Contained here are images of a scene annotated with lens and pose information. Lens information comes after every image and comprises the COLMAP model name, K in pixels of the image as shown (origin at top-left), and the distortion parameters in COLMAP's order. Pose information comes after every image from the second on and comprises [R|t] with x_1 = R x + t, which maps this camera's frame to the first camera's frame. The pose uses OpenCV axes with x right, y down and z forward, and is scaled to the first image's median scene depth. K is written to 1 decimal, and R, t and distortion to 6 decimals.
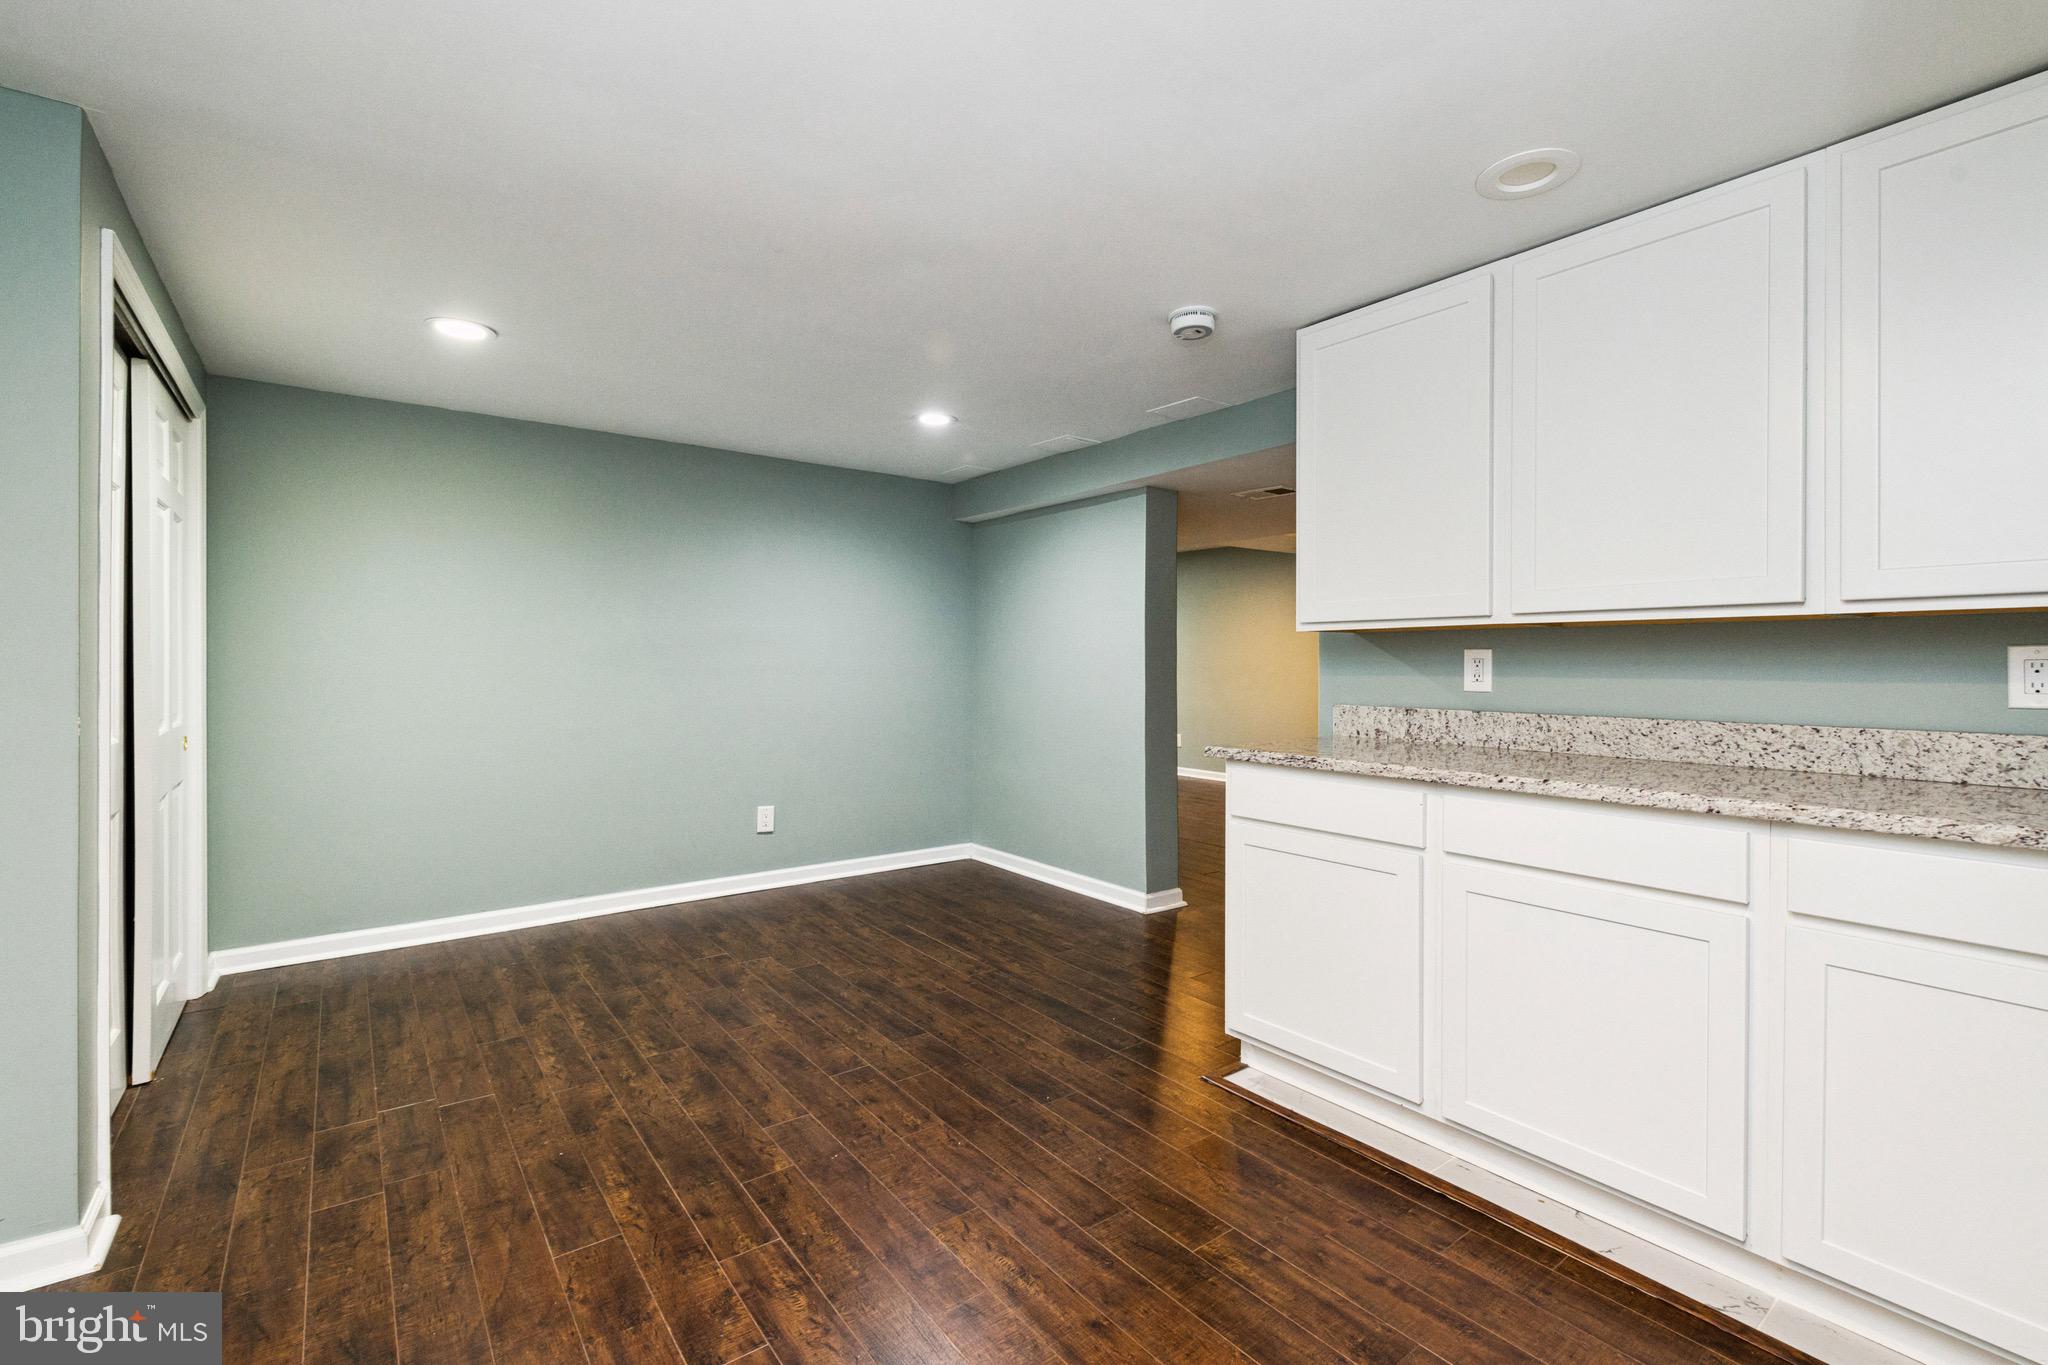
lens RADIAL K [[901.4, 0, 1023.3], [0, 901.4, 672.1], [0, 0, 1]] dist [0.013323, -0.001544]
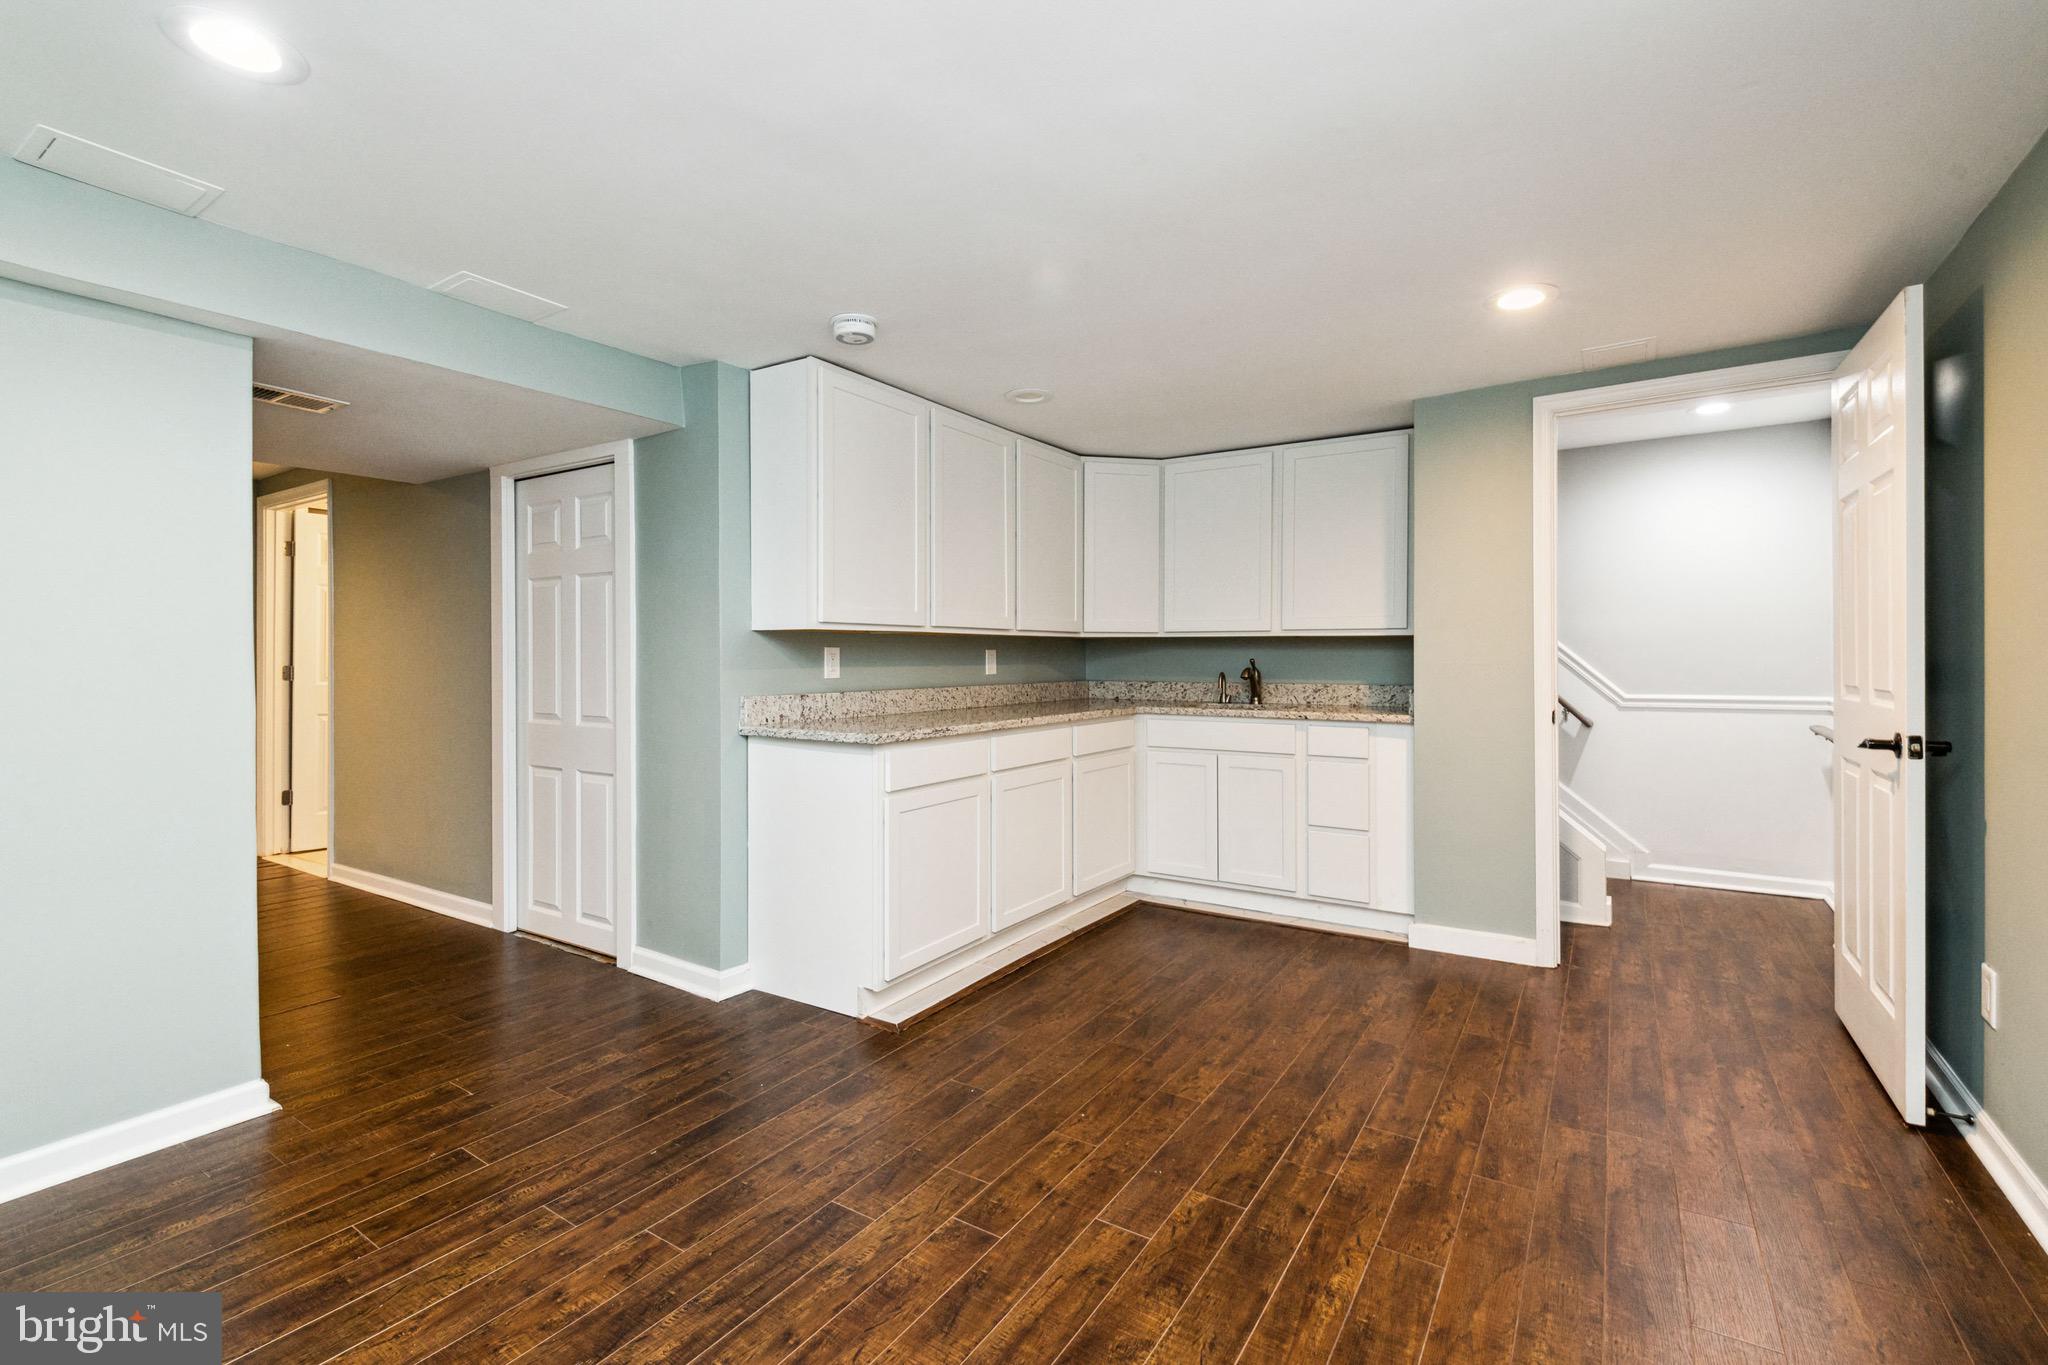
lens RADIAL K [[901.4, 0, 1028.8], [0, 901.4, 652.6], [0, 0, 1]] dist [0.013323, -0.001544]
pose [[-0.339135, 0.003368, 0.940732, -1.032819], [0.014021, 0.999901, 0.001475, -0.017954], [-0.940633, 0.013690, -0.339148, 1.400518]]
